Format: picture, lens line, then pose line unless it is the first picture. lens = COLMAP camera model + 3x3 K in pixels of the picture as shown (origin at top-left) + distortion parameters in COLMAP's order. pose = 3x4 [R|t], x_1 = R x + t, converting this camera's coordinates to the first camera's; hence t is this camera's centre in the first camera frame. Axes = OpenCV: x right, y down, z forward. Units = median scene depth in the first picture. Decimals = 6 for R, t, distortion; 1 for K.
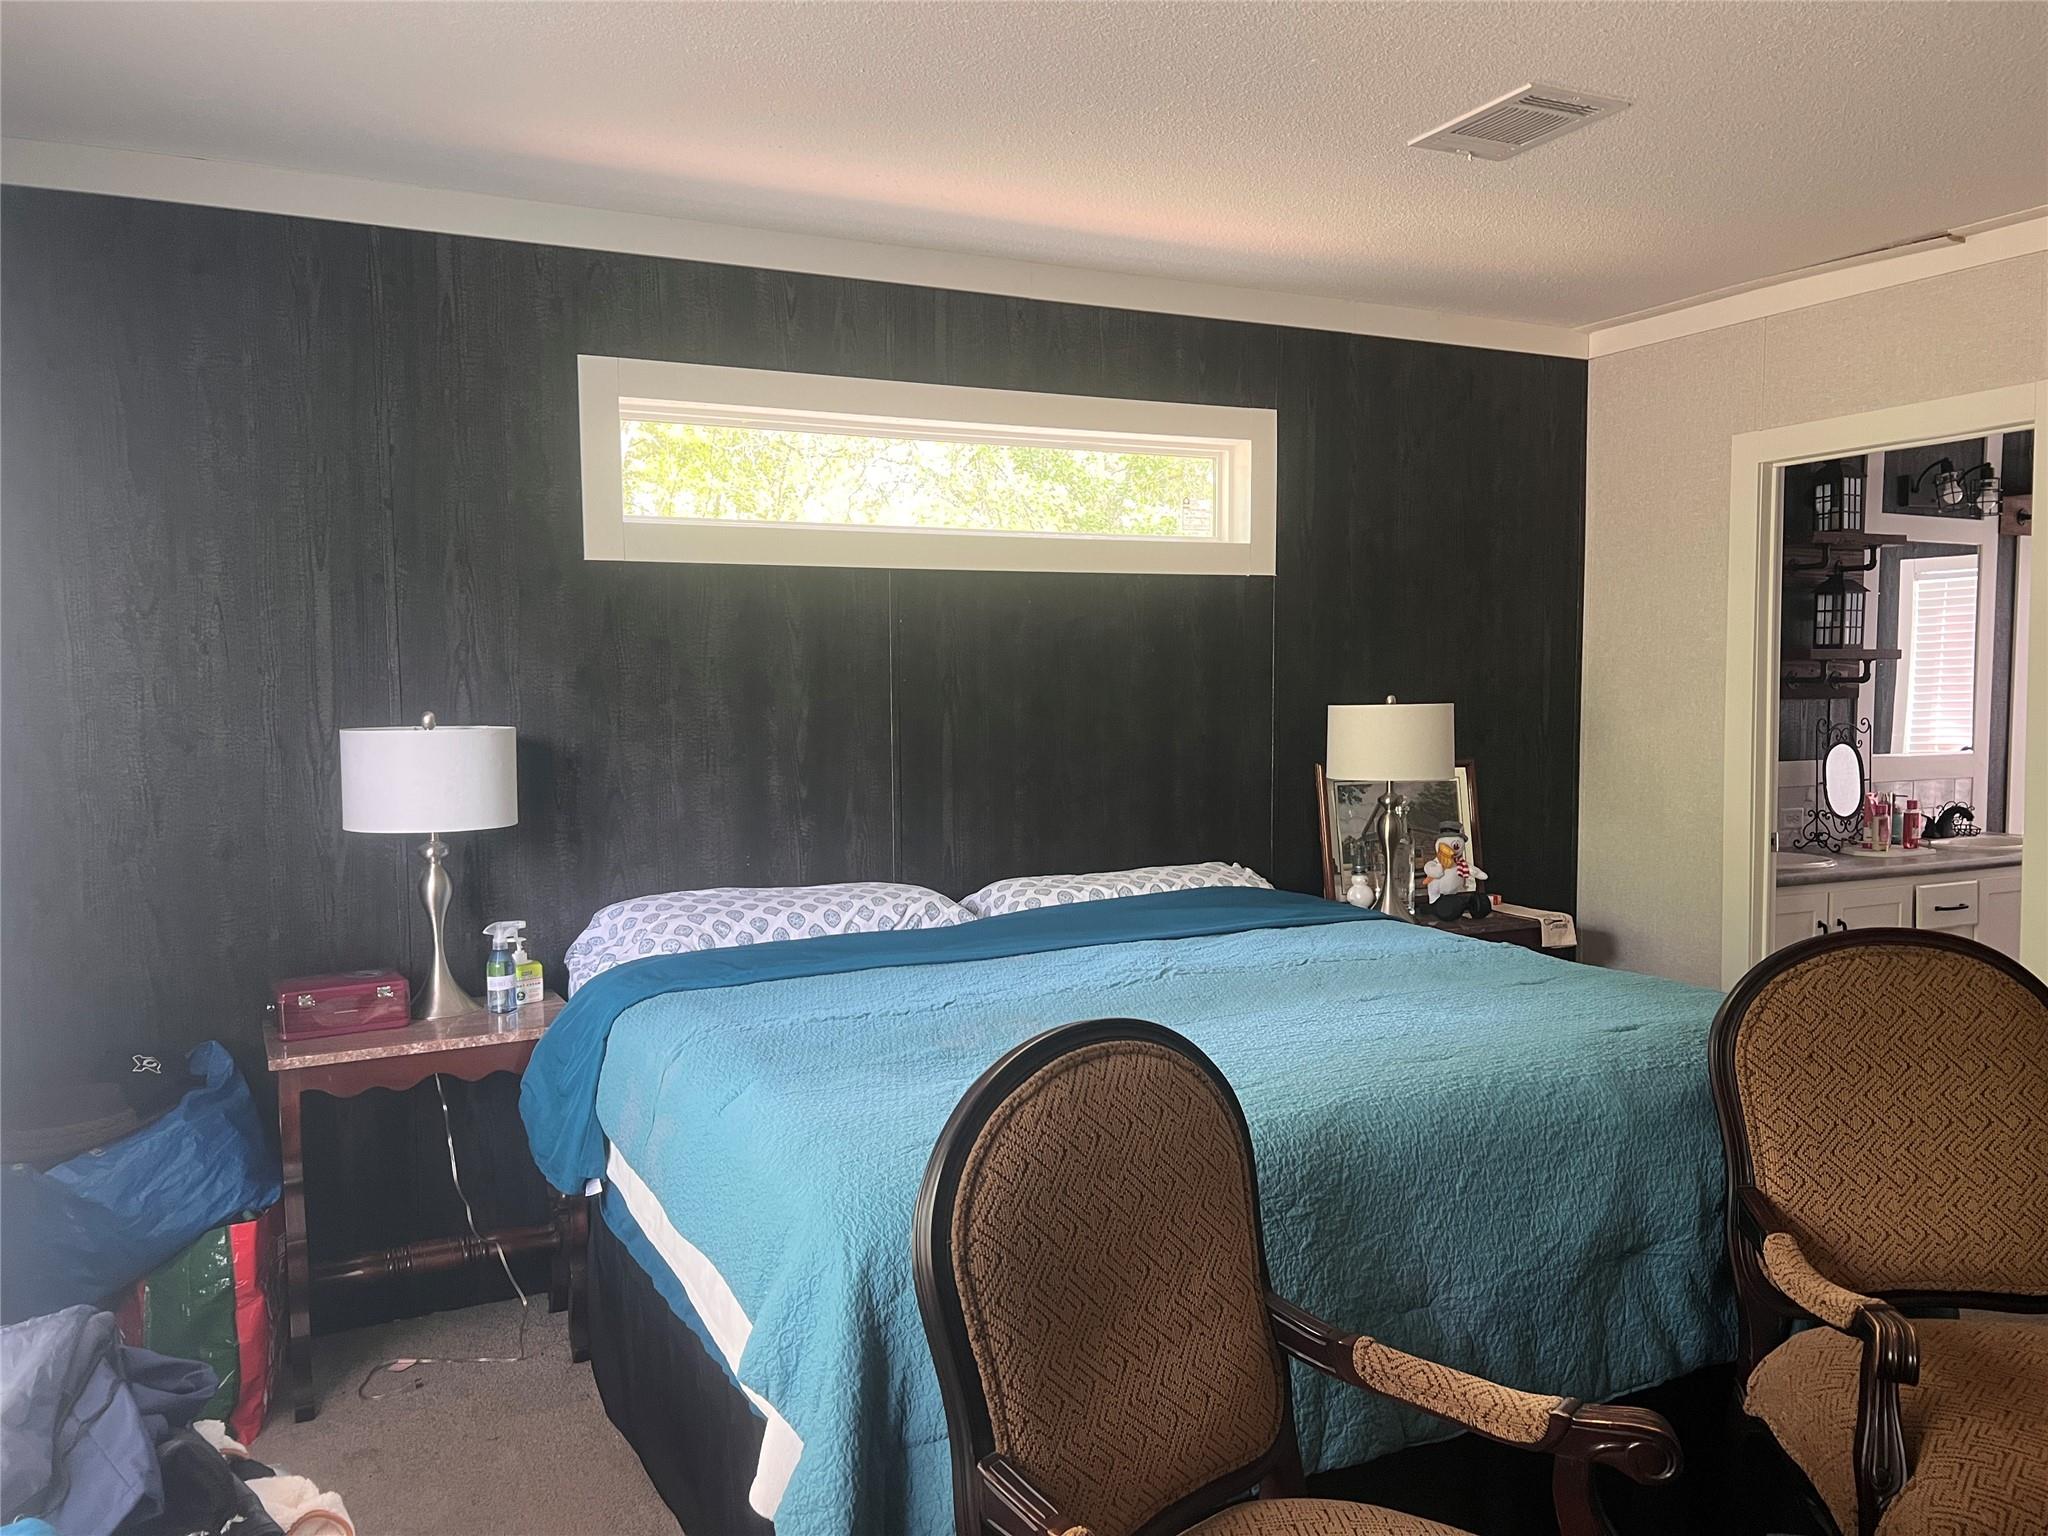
lens RADIAL K [[1530.2, 0, 1024.0], [0, 1530.2, 768.0], [0, 0, 1]] dist [0.075545, -0.102085]
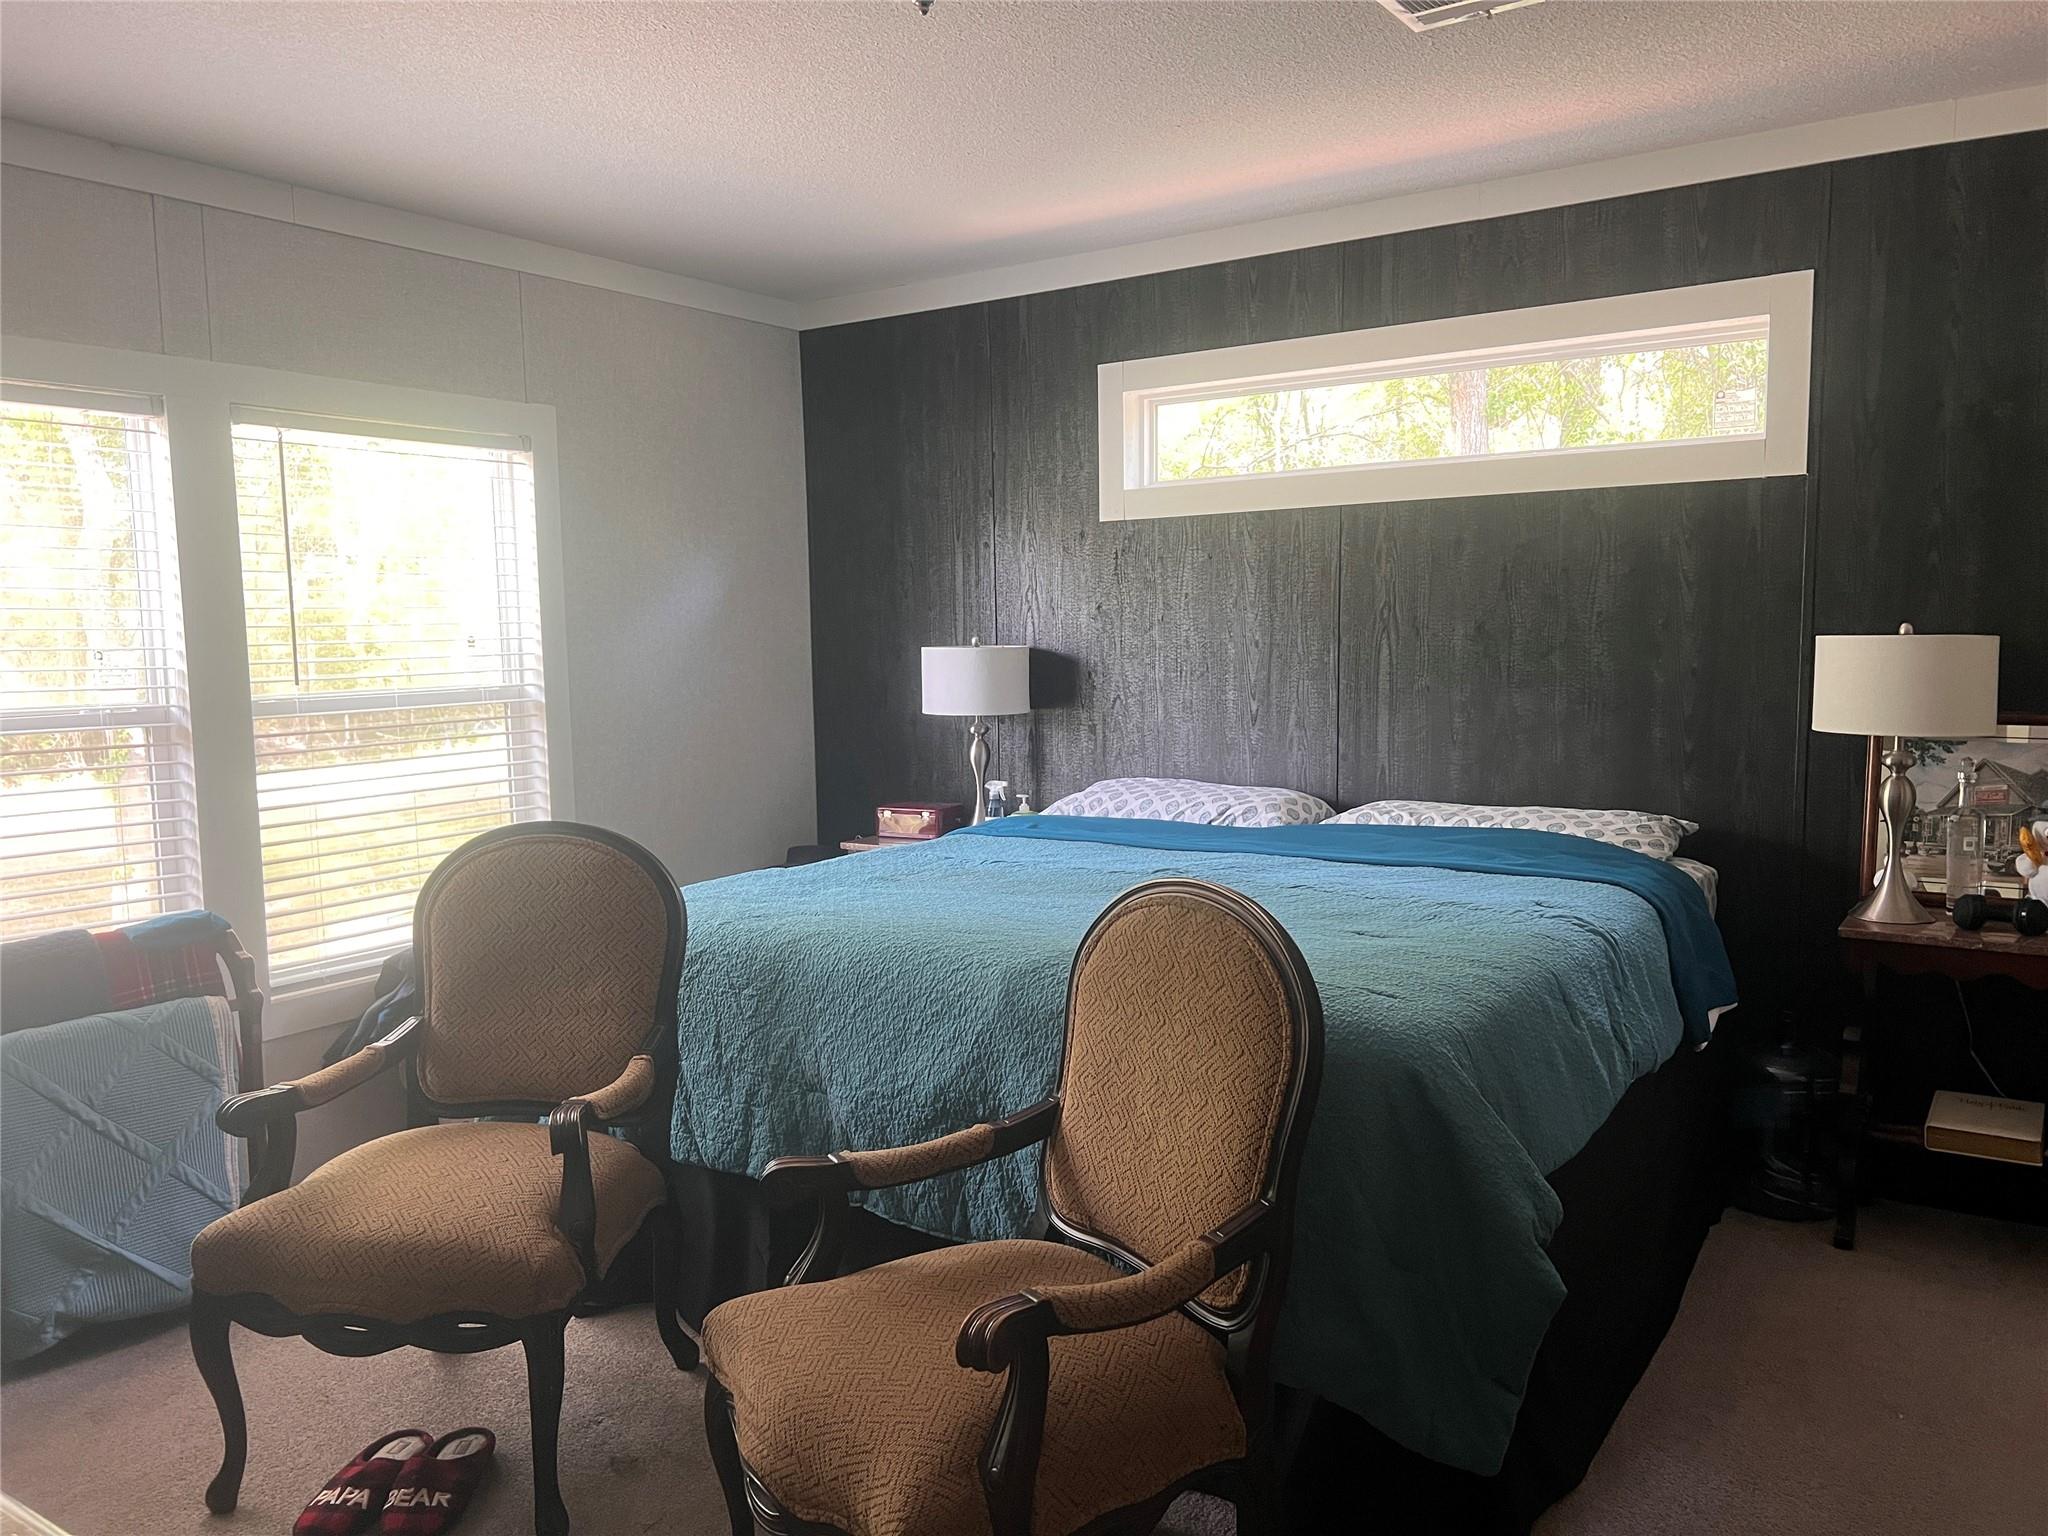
lens RADIAL K [[1591.0, 0, 1024.0], [0, 1591.0, 768.0], [0, 0, 1]] dist [0.002243, -0.048828]
pose [[0.468175, 0.086958, -0.879347, 0.842785], [-0.033443, 0.996177, 0.080705, -0.028538], [0.883003, -0.008376, 0.469293, 0.276276]]
